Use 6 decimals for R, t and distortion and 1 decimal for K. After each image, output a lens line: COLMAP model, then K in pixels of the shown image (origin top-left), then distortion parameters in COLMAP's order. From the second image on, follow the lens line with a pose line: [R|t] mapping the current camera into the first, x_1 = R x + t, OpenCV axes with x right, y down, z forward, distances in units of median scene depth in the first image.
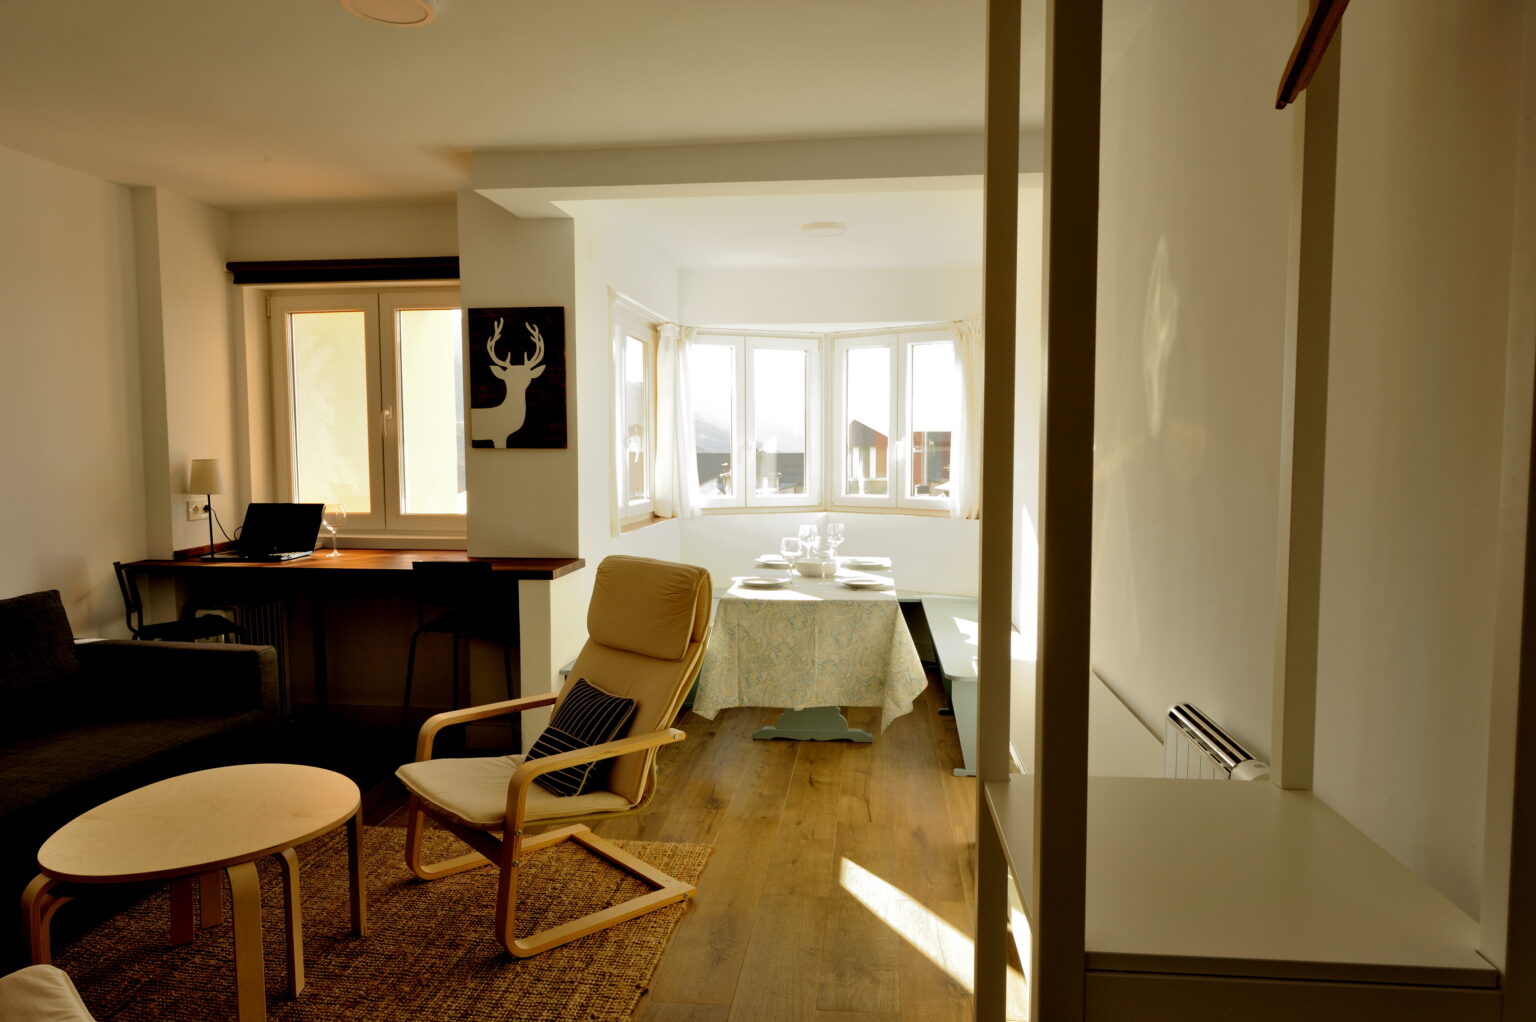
lens RADIAL K [[1042.1, 0, 768.7], [0, 1042.1, 507.3], [0, 0, 1]] dist [-0.001088, 0.002209]
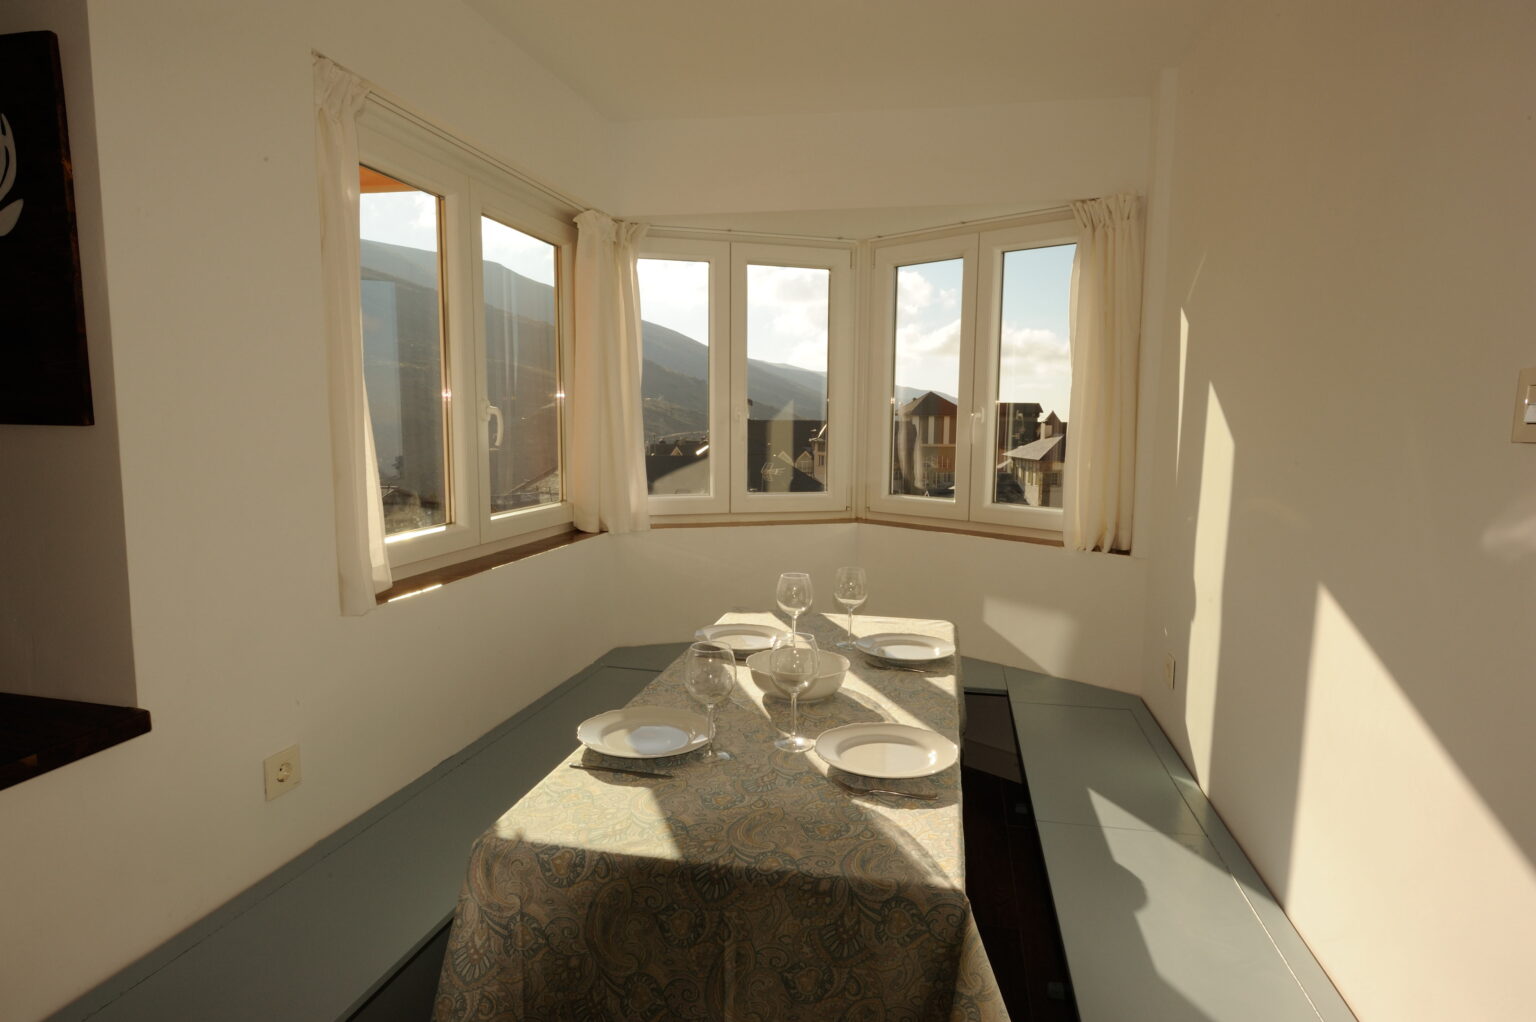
lens RADIAL K [[901.3, 0, 772.8], [0, 901.3, 513.4], [0, 0, 1]] dist [-0.009559, -0.002072]
pose [[0.995784, 0.020636, -0.089375, 0.083227], [-0.016047, 0.998530, 0.051768, -0.045085], [0.090312, -0.050115, 0.994652, 0.697879]]
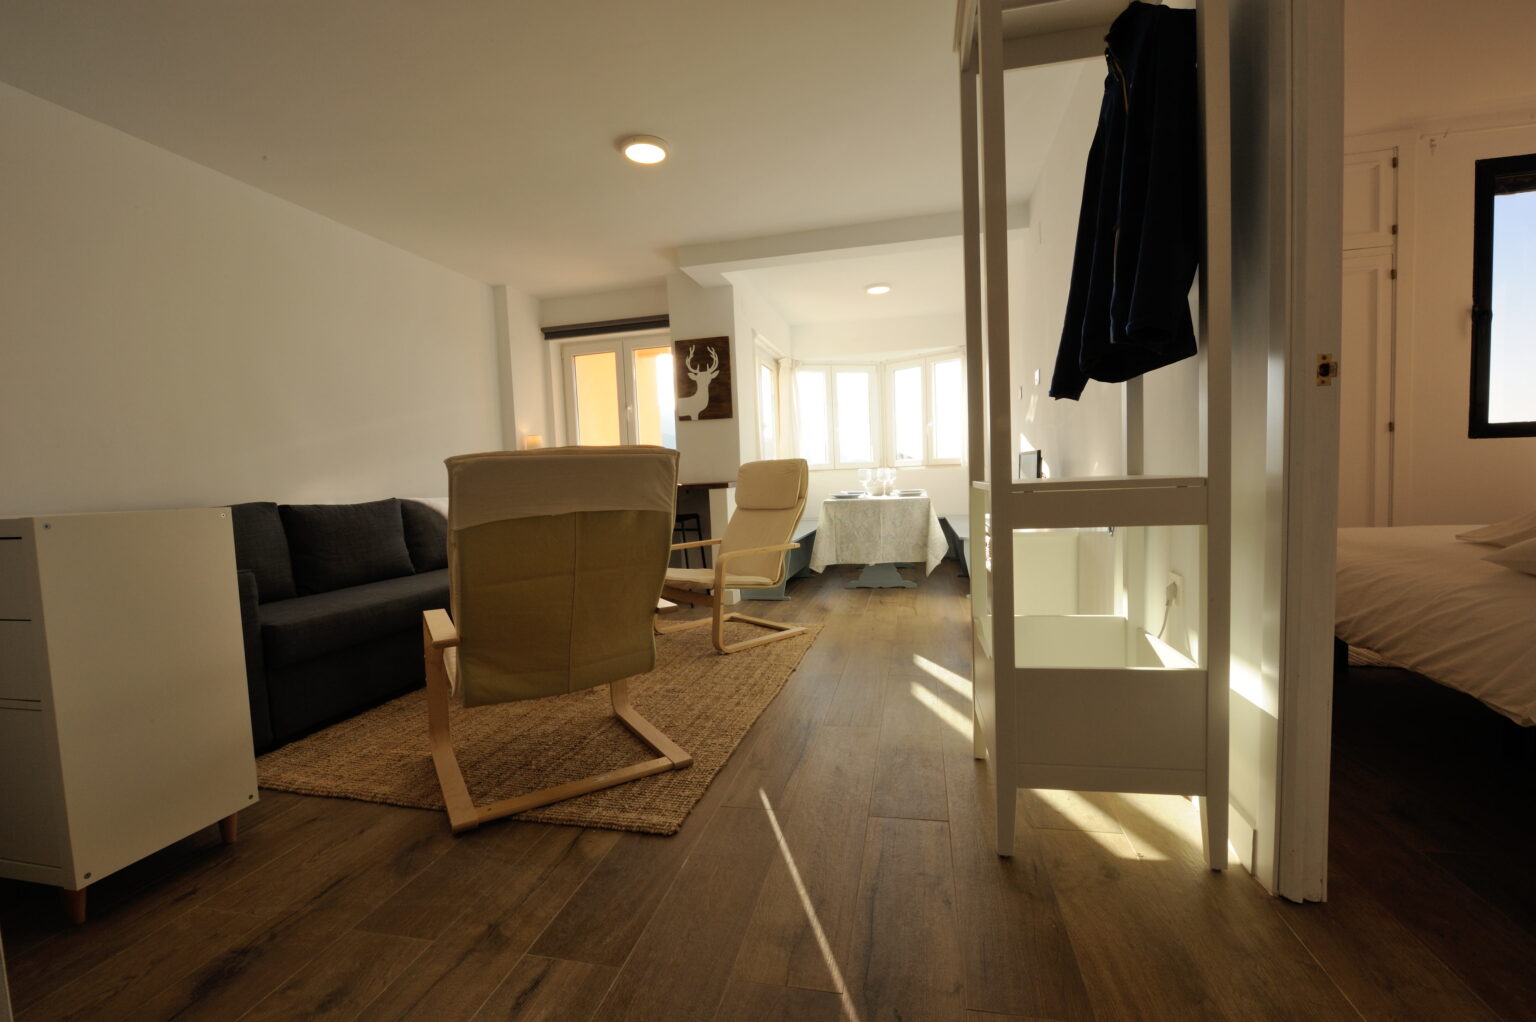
lens RADIAL K [[673.1, 0, 759.5], [0, 673.1, 518.8], [0, 0, 1]] dist [-0.018592, -0.000929]
pose [[0.991645, -0.029423, -0.125600, -0.012879], [0.030136, 0.999539, 0.003783, 0.108994], [0.125431, -0.007536, 0.992074, -0.110180]]
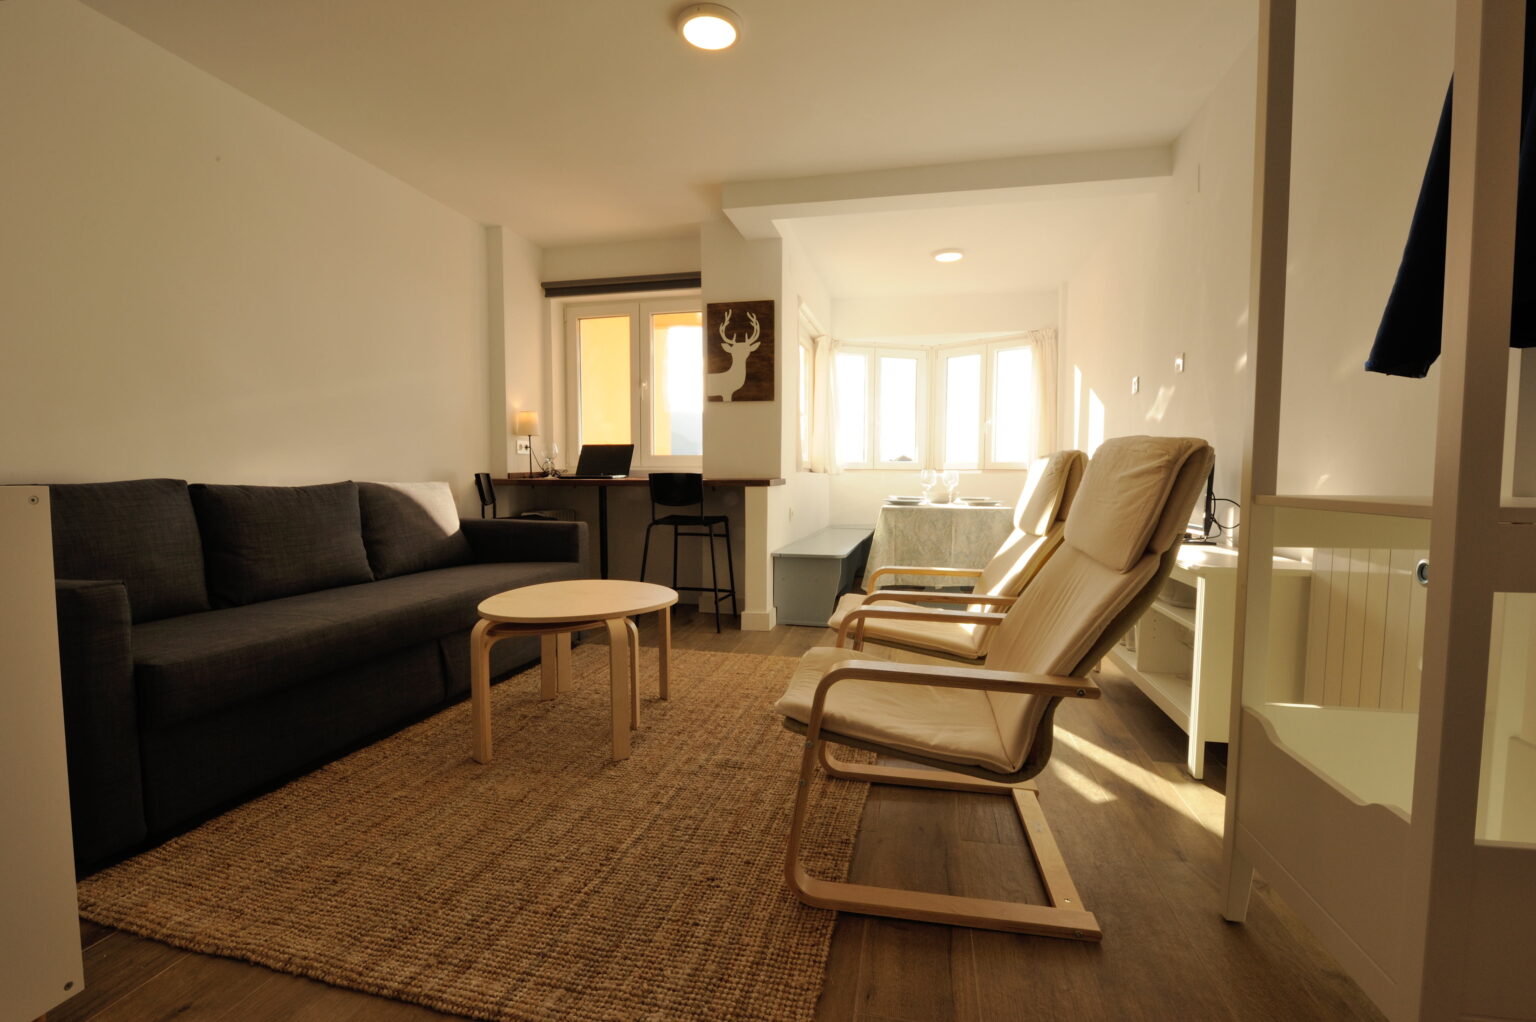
lens RADIAL K [[717.1, 0, 760.9], [0, 717.1, 518.3], [0, 0, 1]] dist [-0.021441, -0.000226]
pose [[0.993969, 0.012959, -0.108897, -0.103284], [-0.012742, 0.999915, 0.002691, 0.101447], [0.108923, -0.001287, 0.994049, 0.026354]]
